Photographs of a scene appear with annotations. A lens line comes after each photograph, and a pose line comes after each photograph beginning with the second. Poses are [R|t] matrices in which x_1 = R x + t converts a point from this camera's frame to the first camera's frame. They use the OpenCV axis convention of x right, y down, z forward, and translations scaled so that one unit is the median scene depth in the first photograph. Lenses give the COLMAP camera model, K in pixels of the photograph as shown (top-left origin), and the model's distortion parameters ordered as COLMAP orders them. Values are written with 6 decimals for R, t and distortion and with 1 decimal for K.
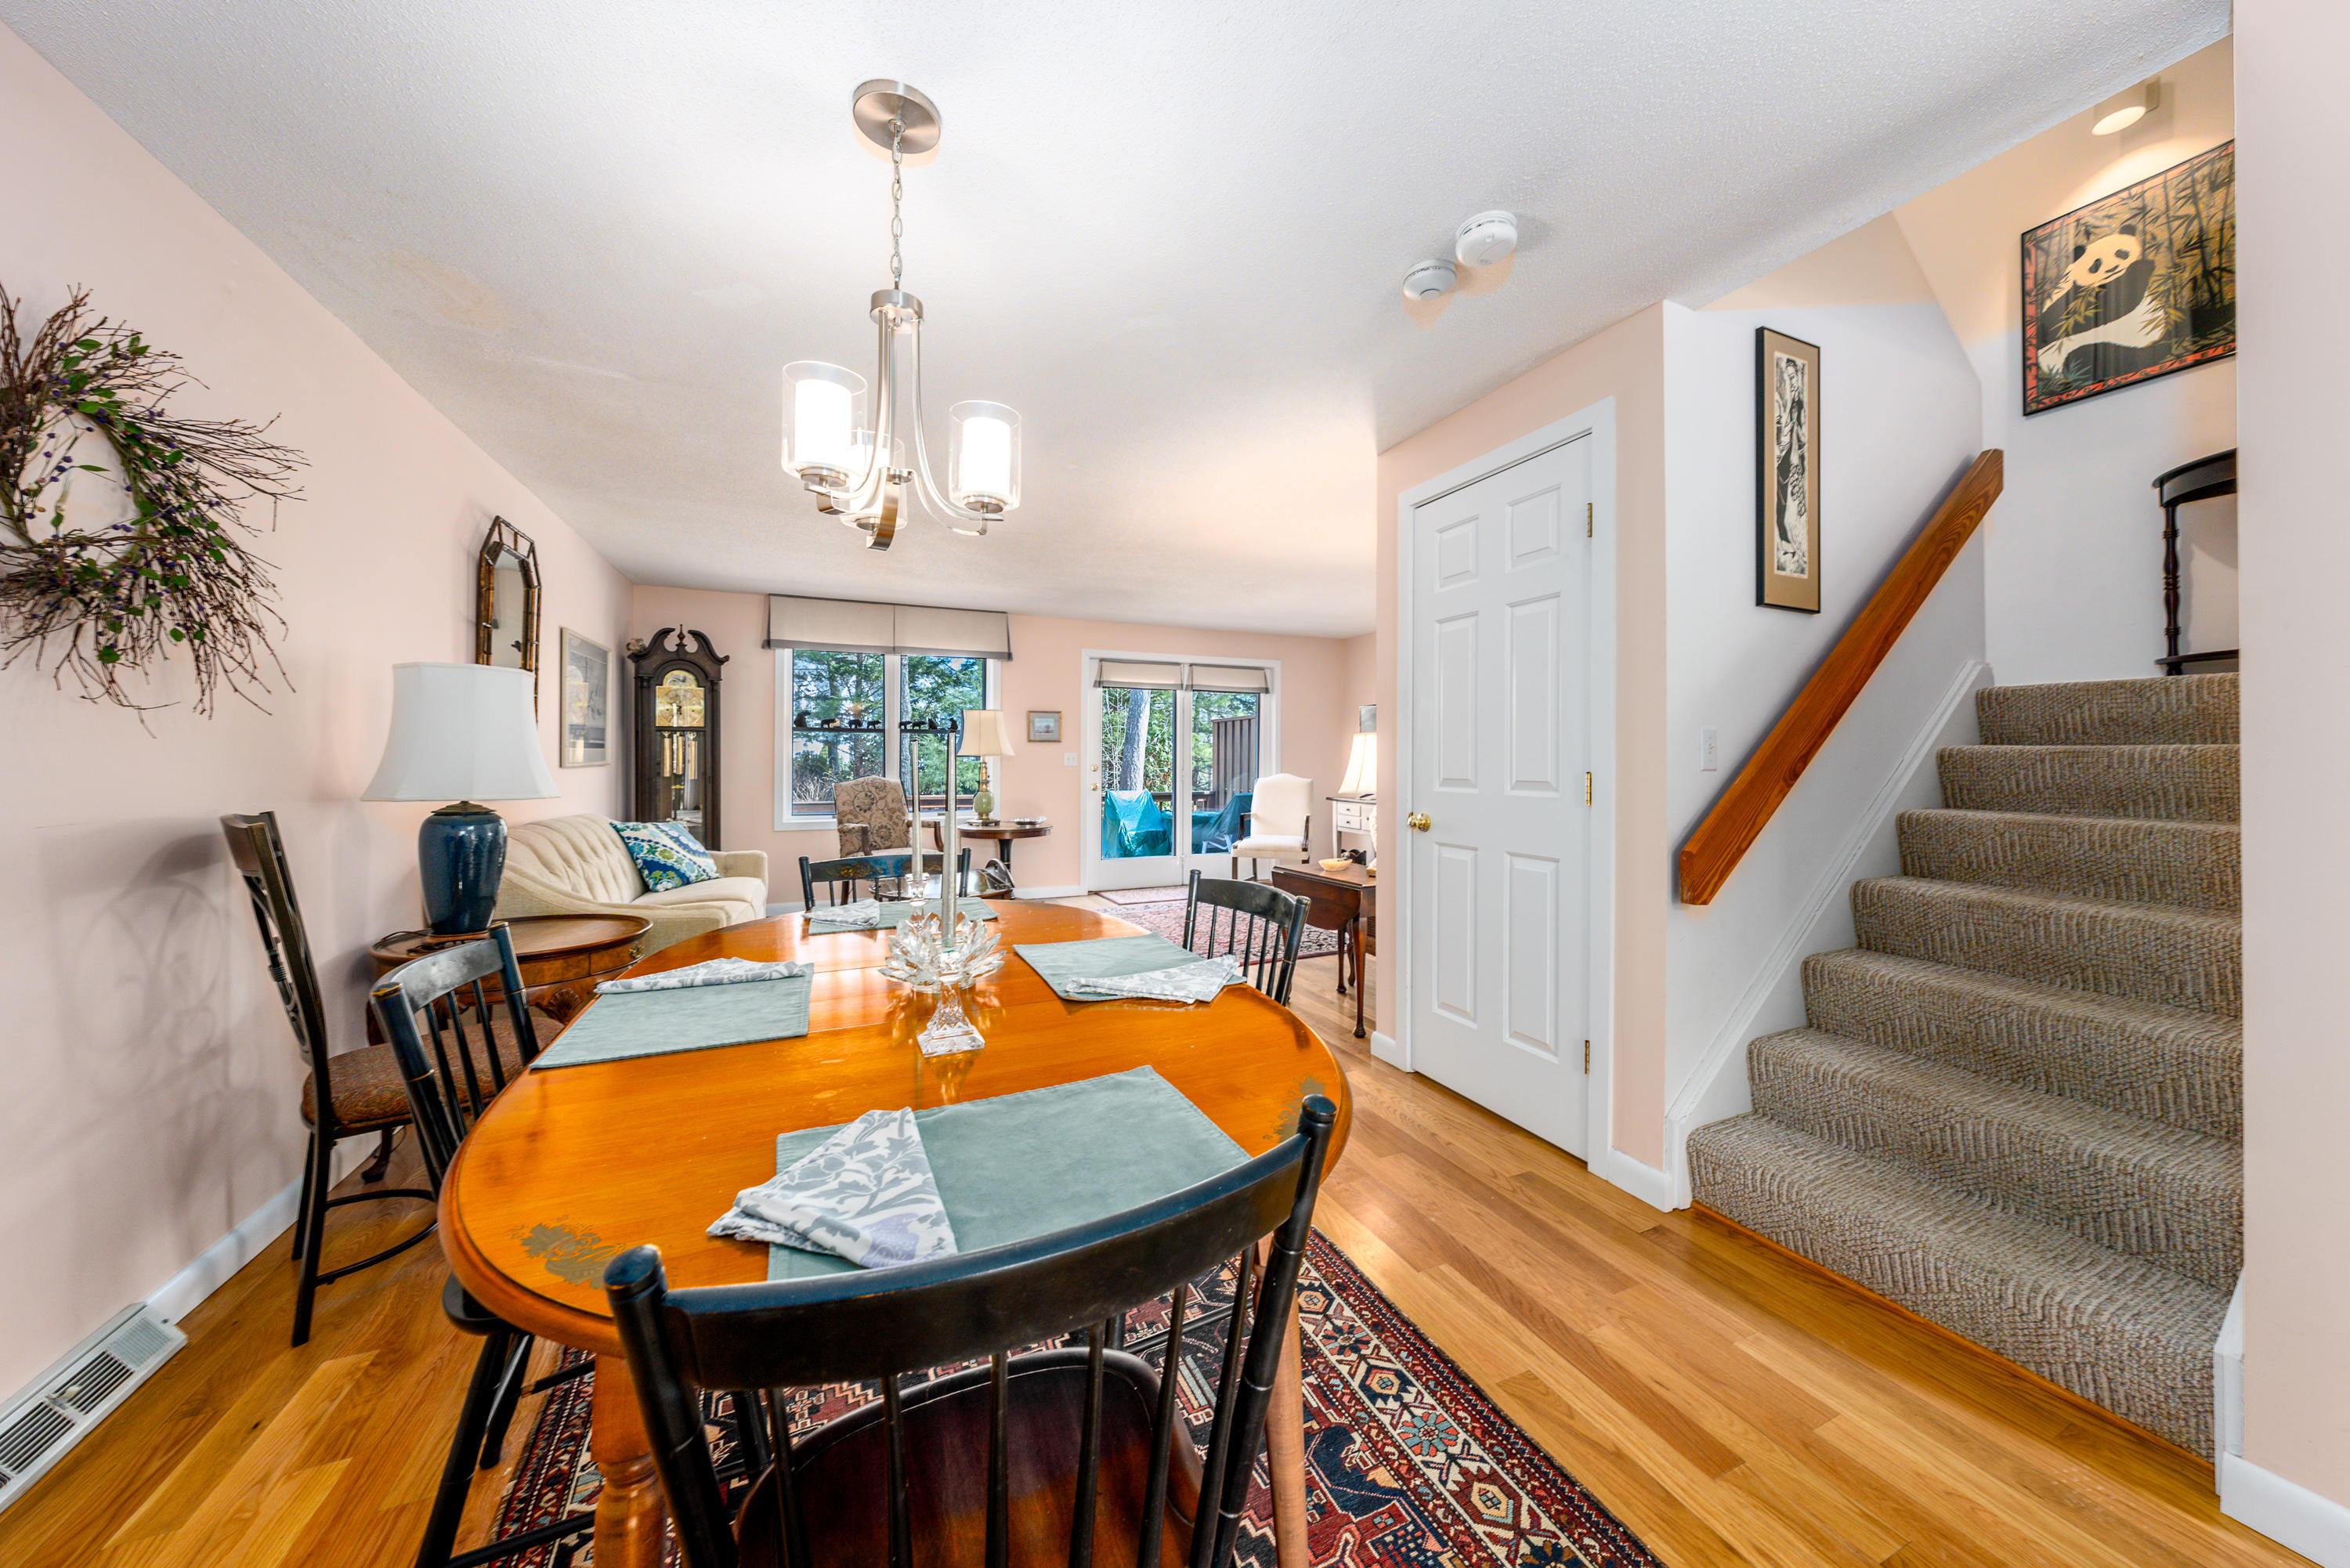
lens RADIAL K [[794.6, 0, 1164.7], [0, 794.6, 768.6], [0, 0, 1]] dist [-0.000909, -0.000207]
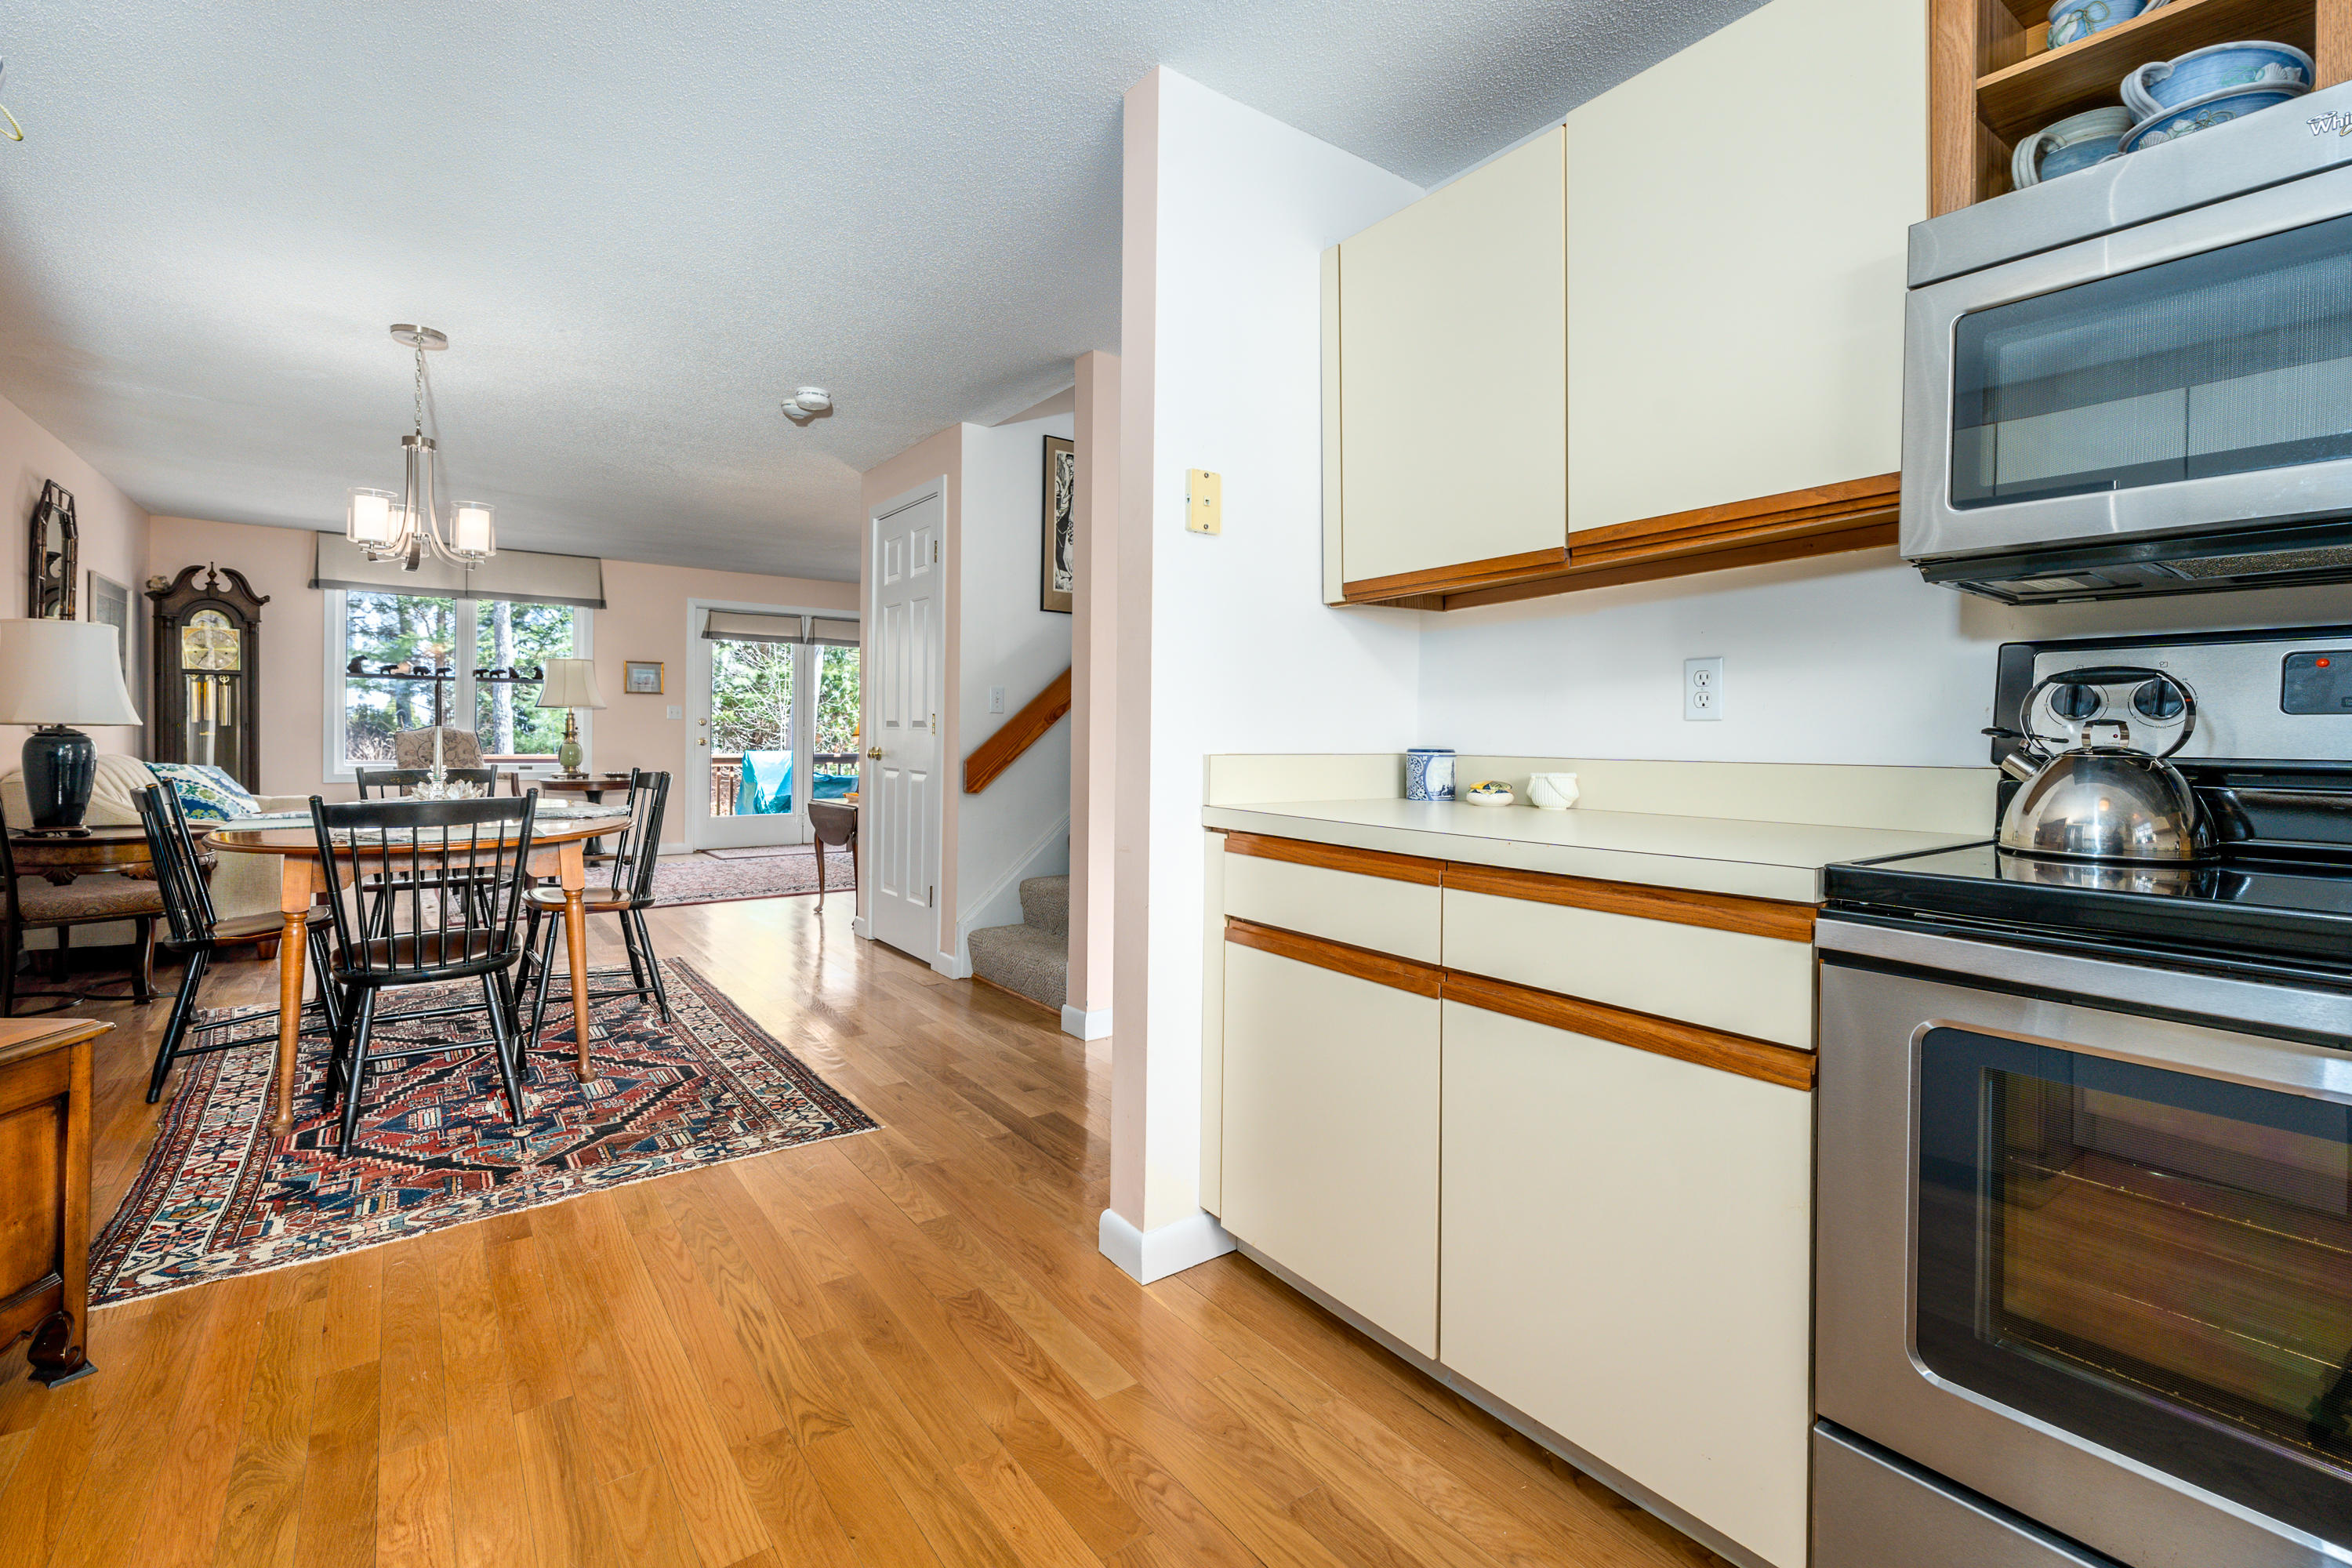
lens RADIAL K [[1012.5, 0, 1126.3], [0, 1012.5, 742.9], [0, 0, 1]] dist [-0.001895, -0.000373]
pose [[0.975324, 0.005426, 0.220711, 0.183374], [-0.006812, 0.999962, 0.005519, 0.019281], [-0.220672, -0.006886, 0.975324, -0.403725]]
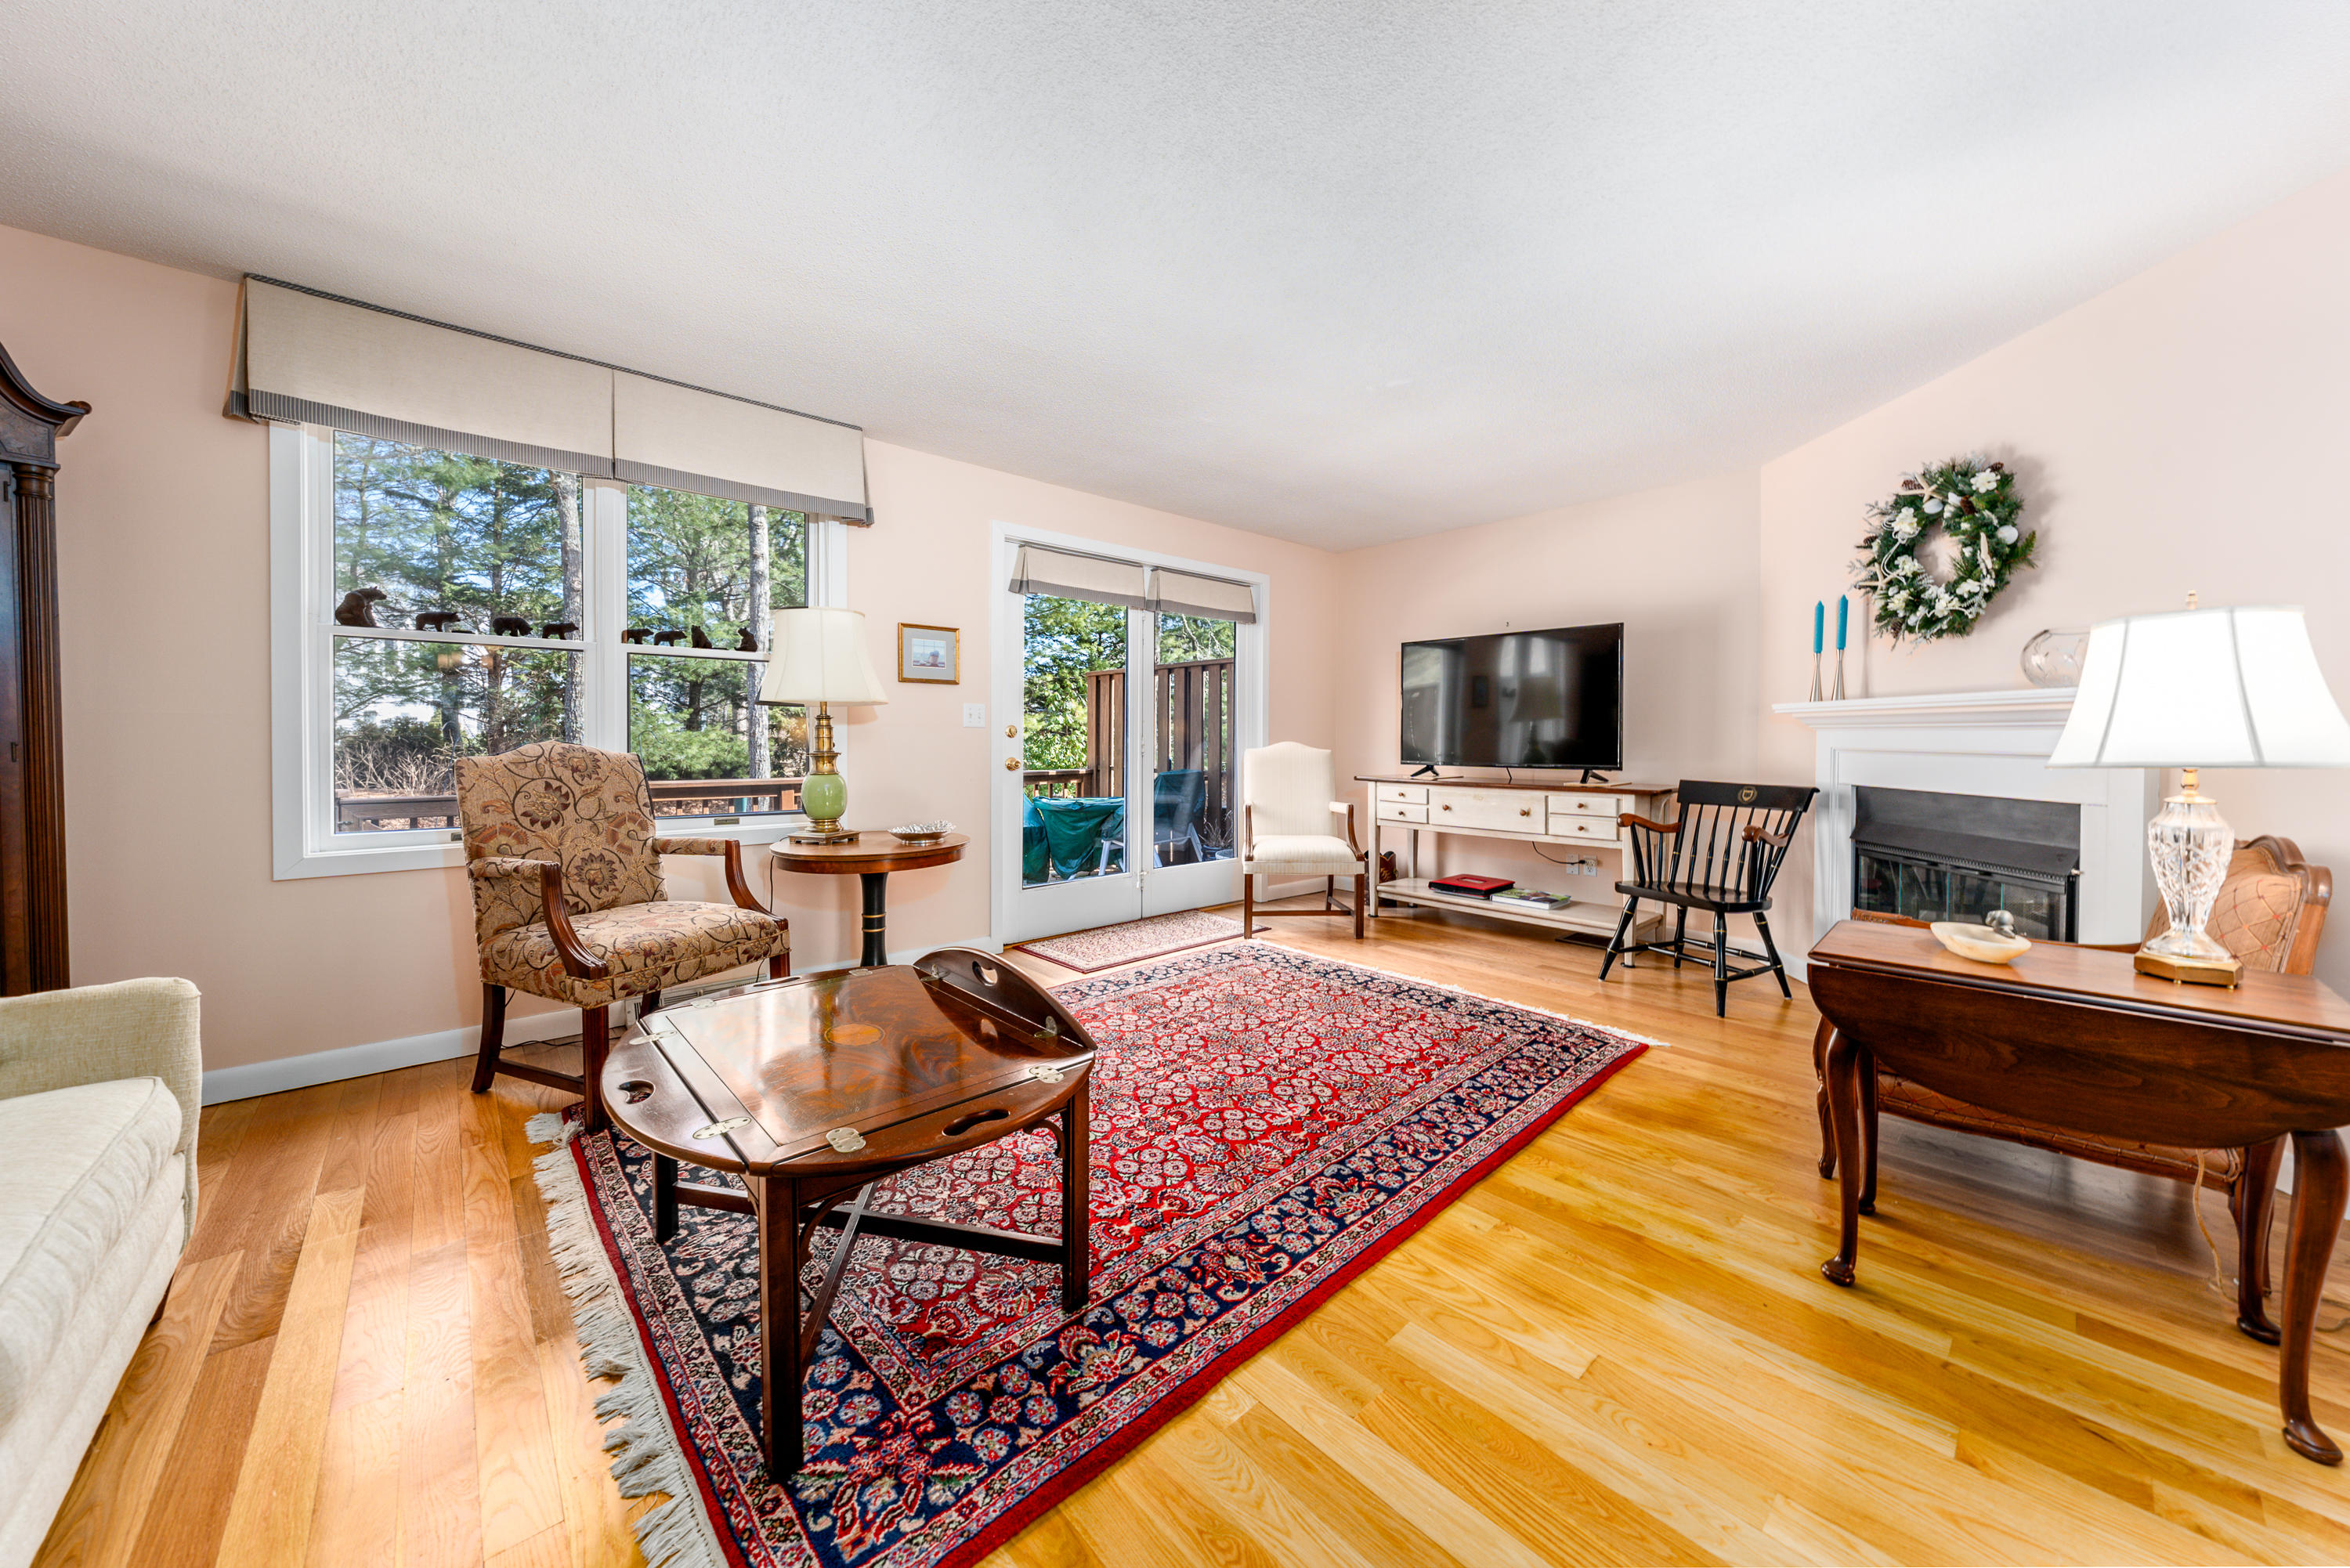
lens RADIAL K [[824.1, 0, 1181.9], [0, 824.1, 751.9], [0, 0, 1]] dist [-0.001260, -0.000310]
pose [[0.945844, -0.003056, 0.324608, -0.209653], [0.000201, 0.999961, 0.008828, 0.011404], [-0.324623, -0.008284, 0.945807, 0.500012]]
